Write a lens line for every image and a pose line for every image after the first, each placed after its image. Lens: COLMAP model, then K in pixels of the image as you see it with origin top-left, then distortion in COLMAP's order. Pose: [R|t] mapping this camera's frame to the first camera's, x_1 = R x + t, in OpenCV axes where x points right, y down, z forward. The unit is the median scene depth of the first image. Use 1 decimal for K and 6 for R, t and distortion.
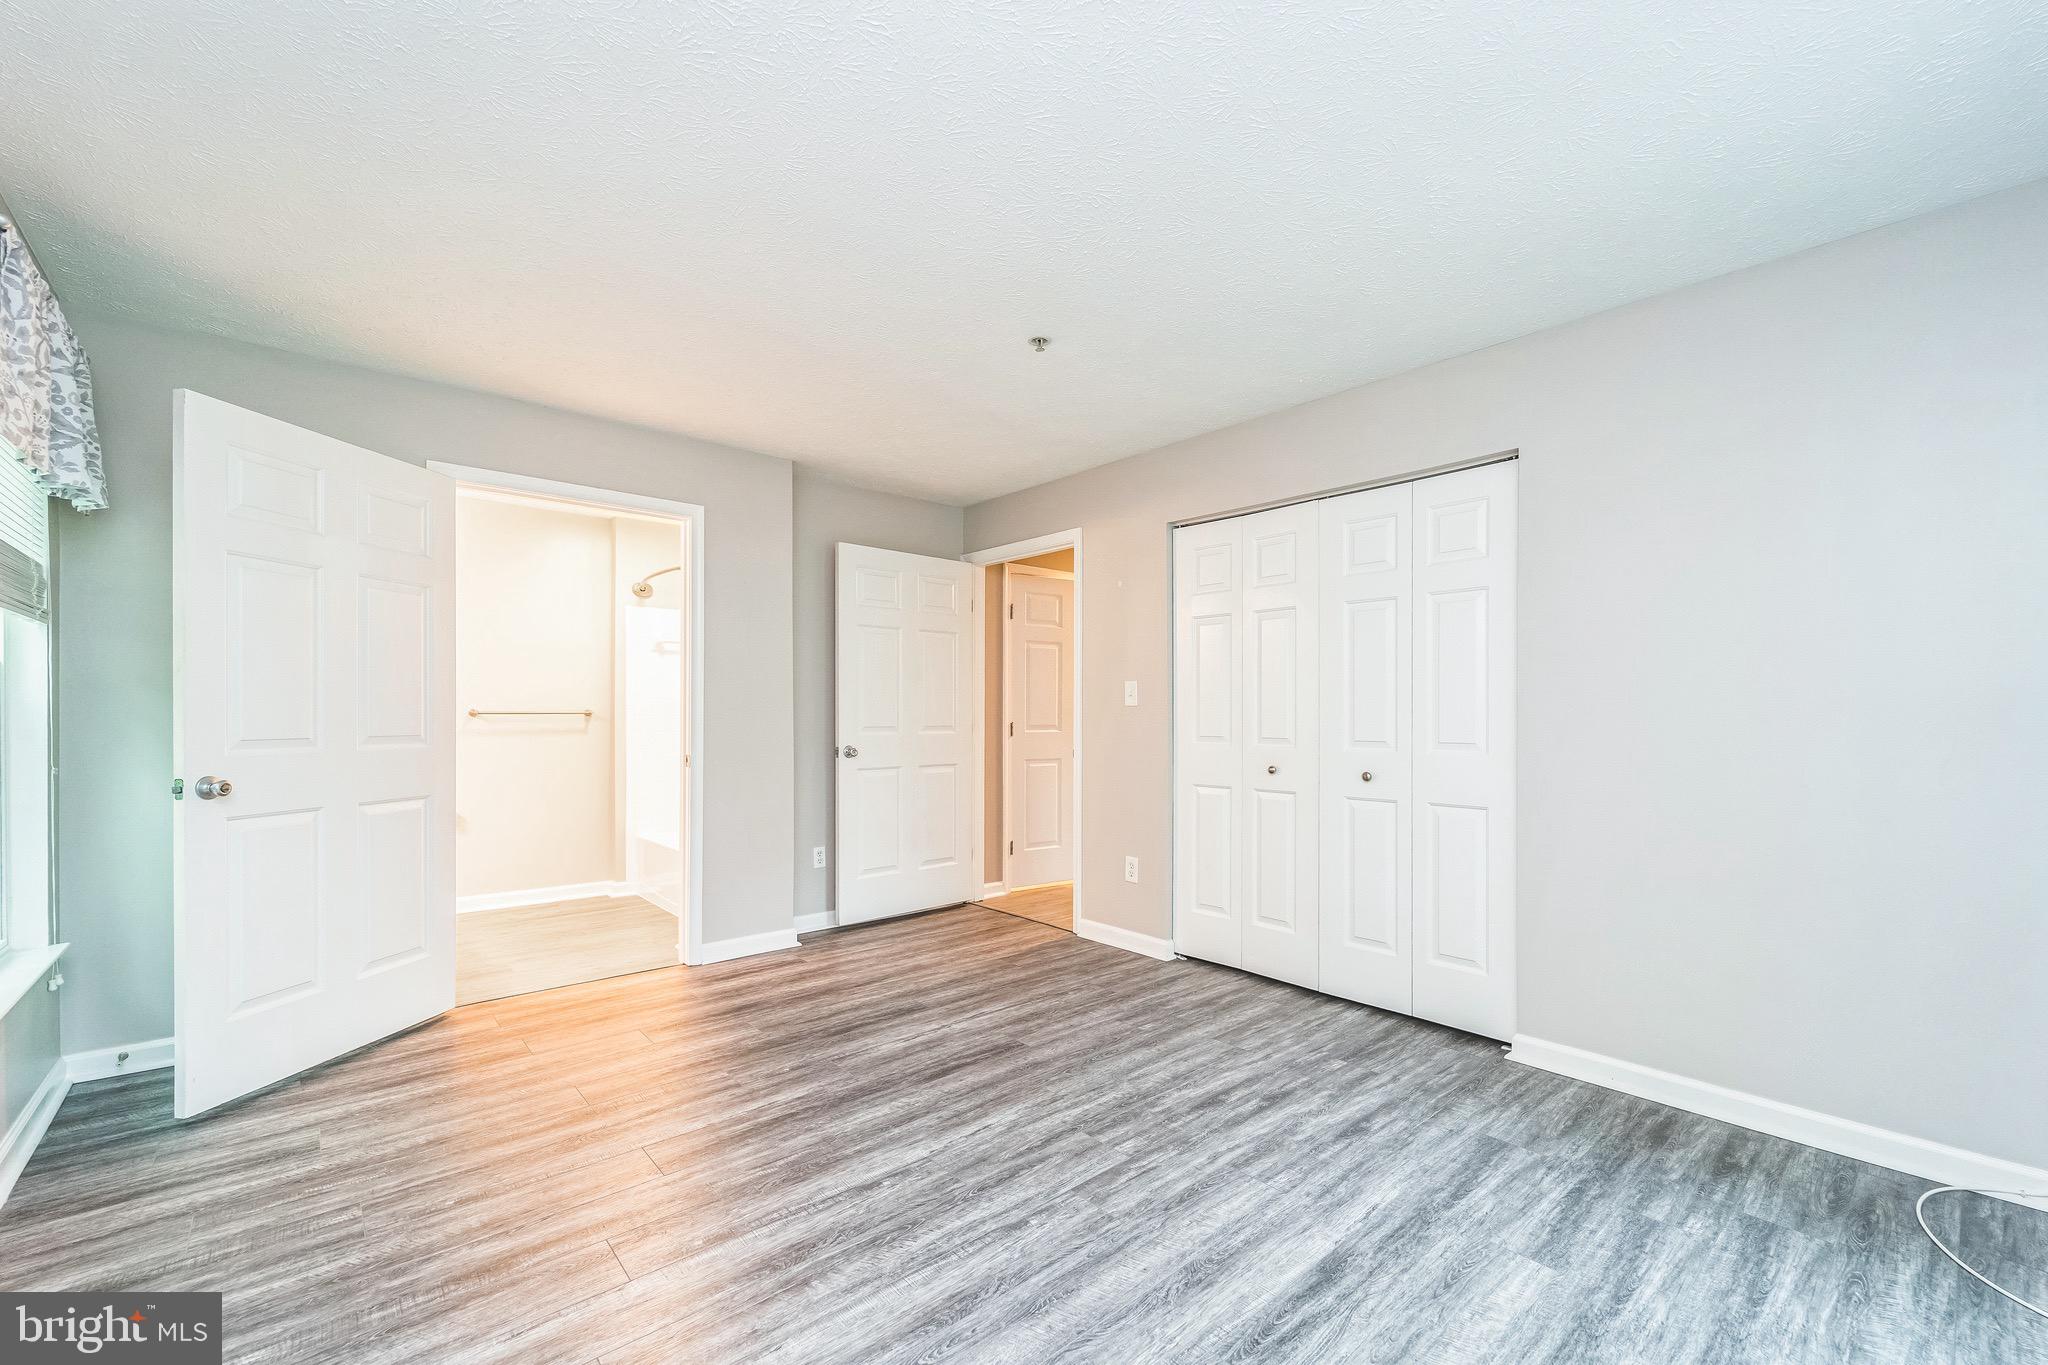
lens RADIAL K [[841.7, 0, 1037.0], [0, 841.7, 677.8], [0, 0, 1]] dist [0.000810, -0.000901]
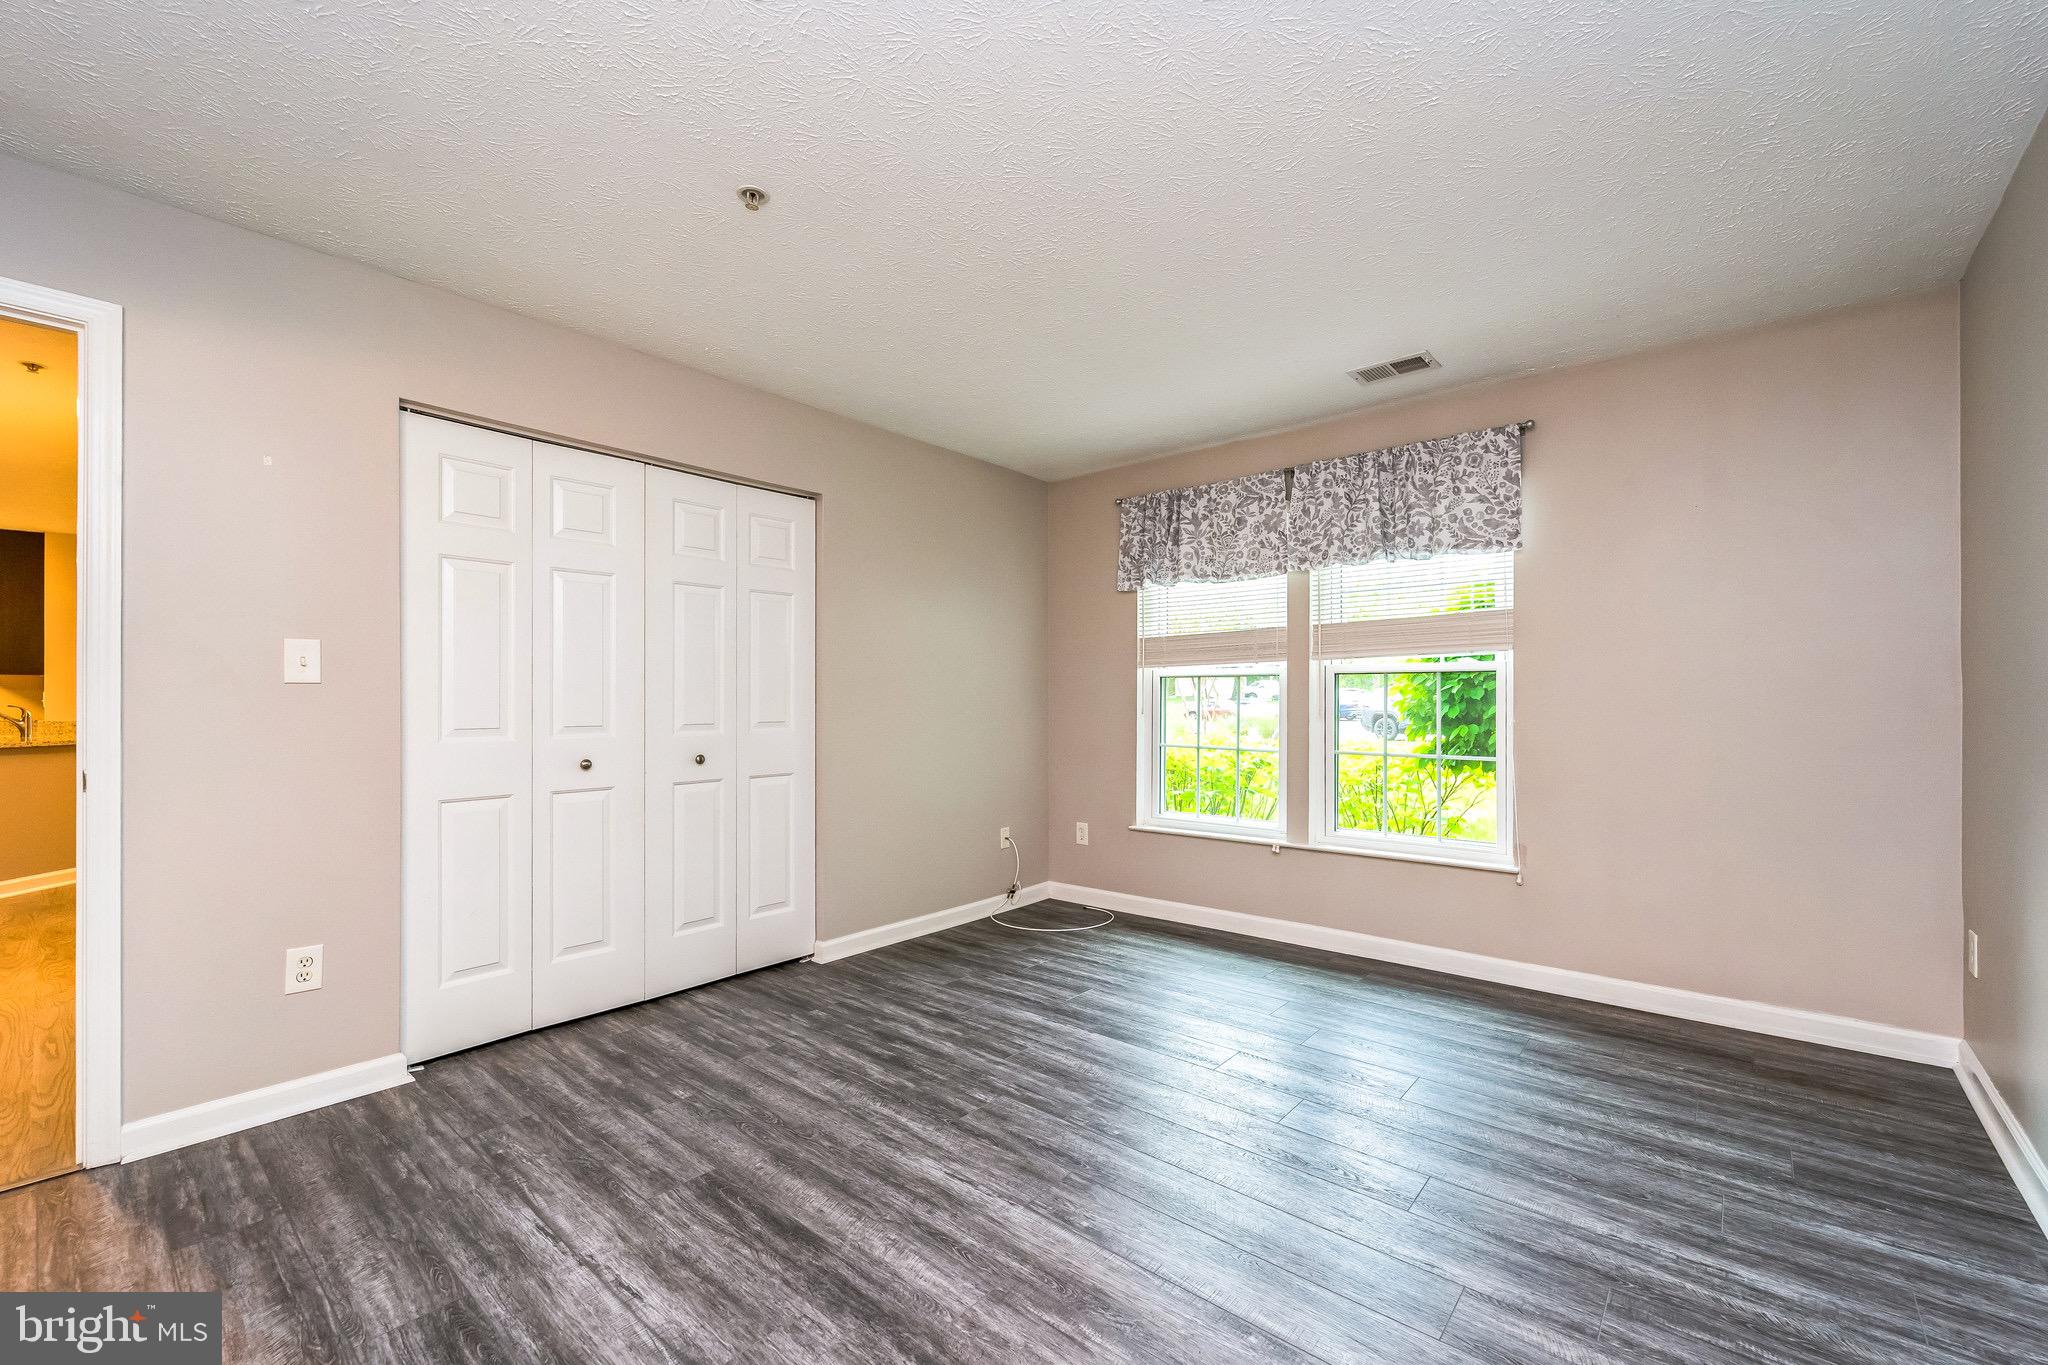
lens RADIAL K [[841.7, 0, 1037.0], [0, 841.7, 677.8], [0, 0, 1]] dist [0.000810, -0.000901]
pose [[-0.145644, 0.023217, 0.989065, -0.806519], [-0.039621, 0.998786, -0.029279, 0.040053], [-0.988543, -0.043453, -0.144547, 0.913208]]
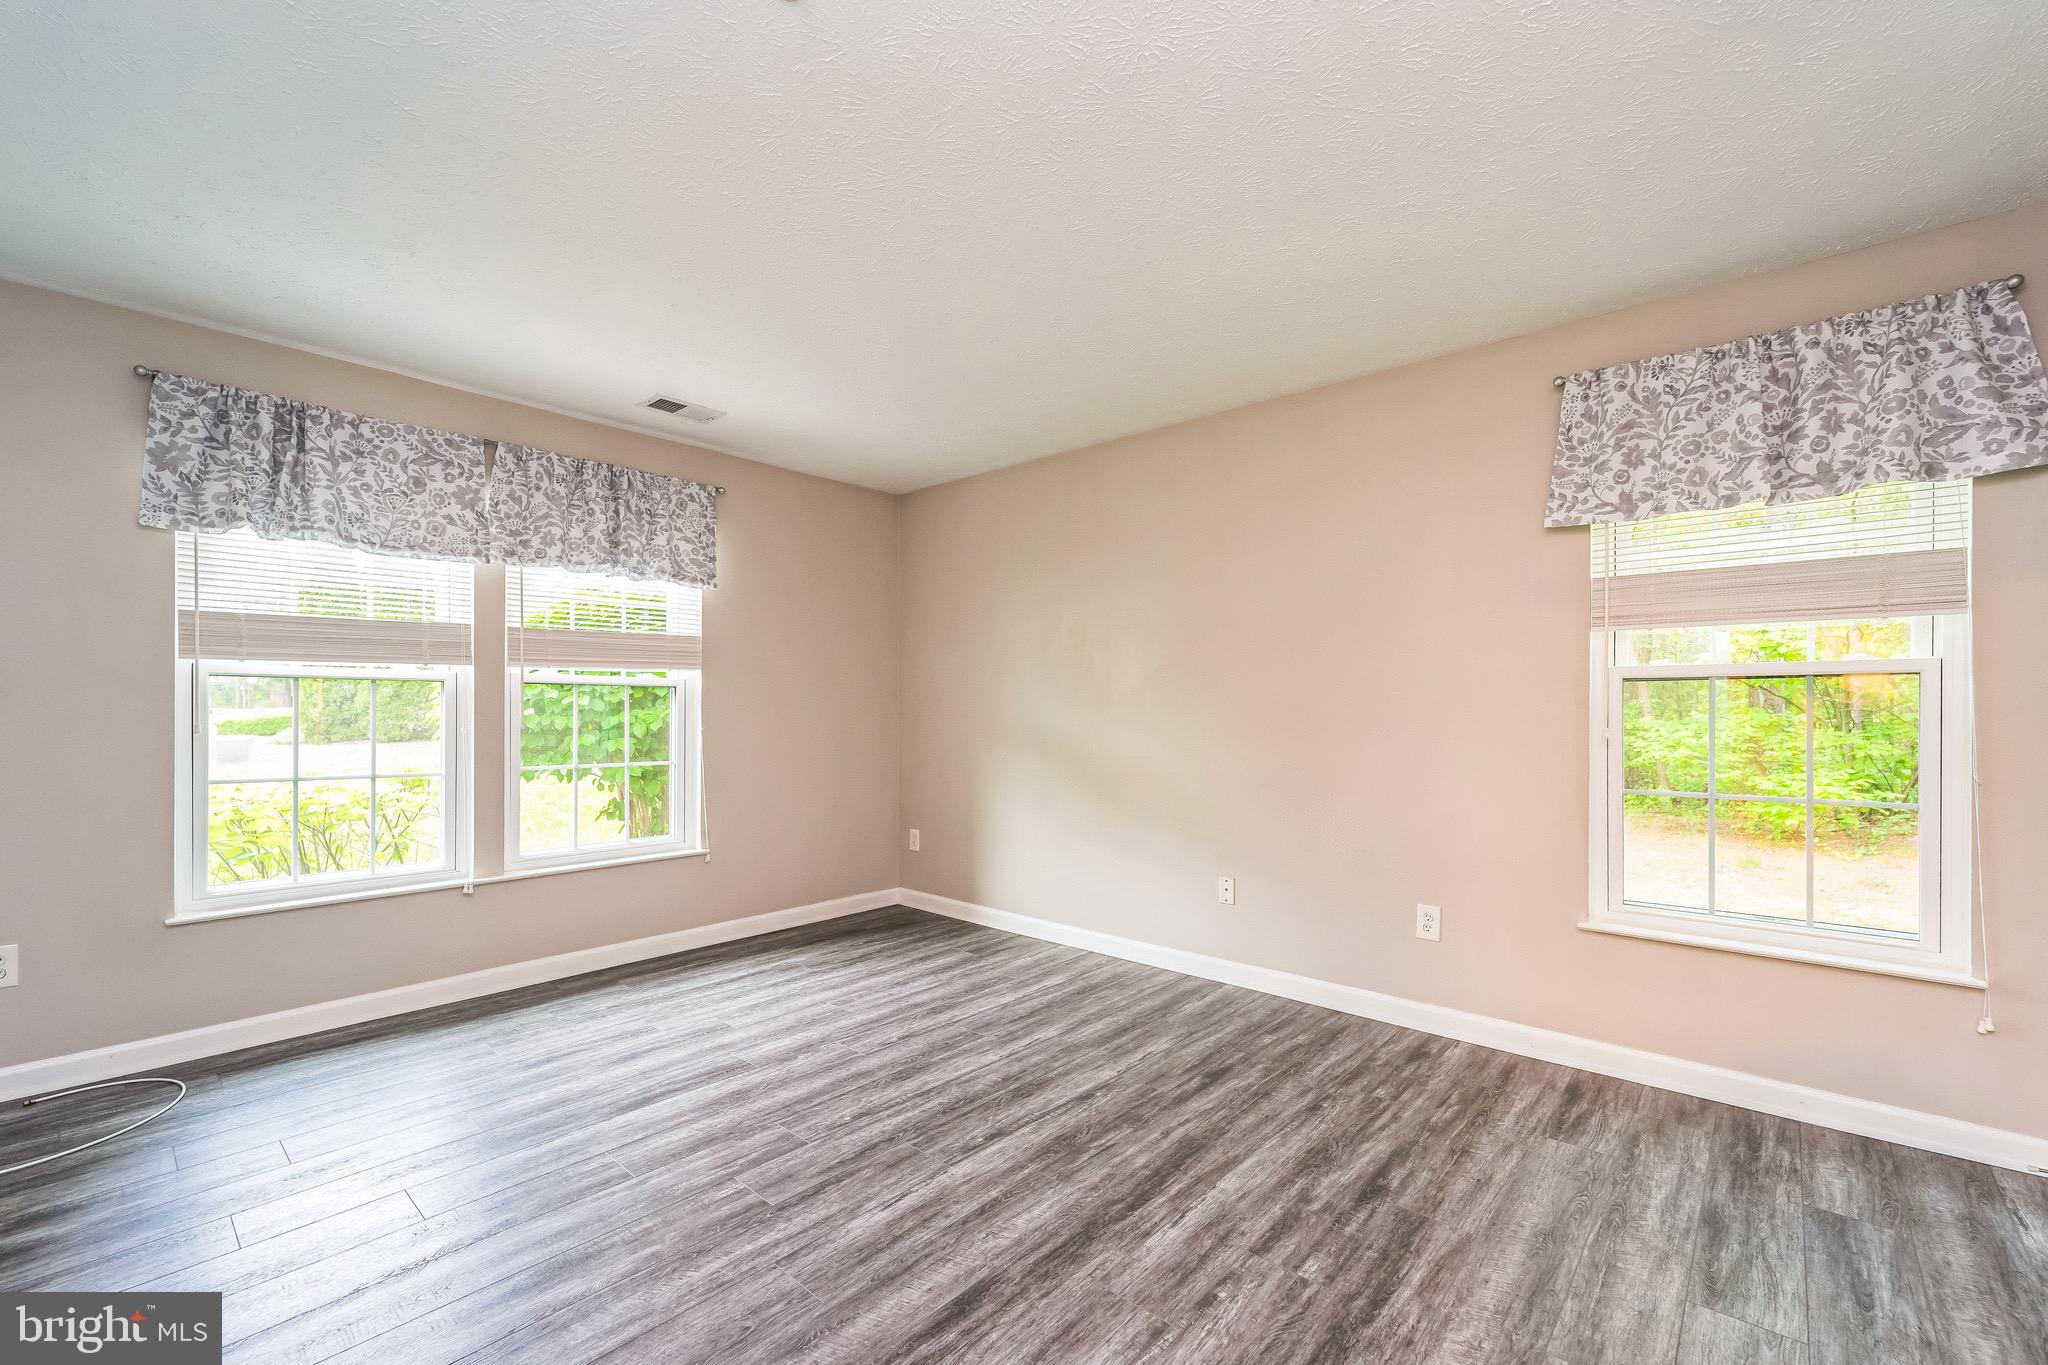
lens RADIAL K [[842.1, 0, 1042.6], [0, 842.1, 703.6], [0, 0, 1]] dist [-0.003262, -0.000519]
pose [[-0.991742, -0.006641, -0.128077, -0.087793], [-0.000289, 0.998771, -0.049554, 0.067648], [0.128249, -0.049107, -0.990525, 1.607479]]
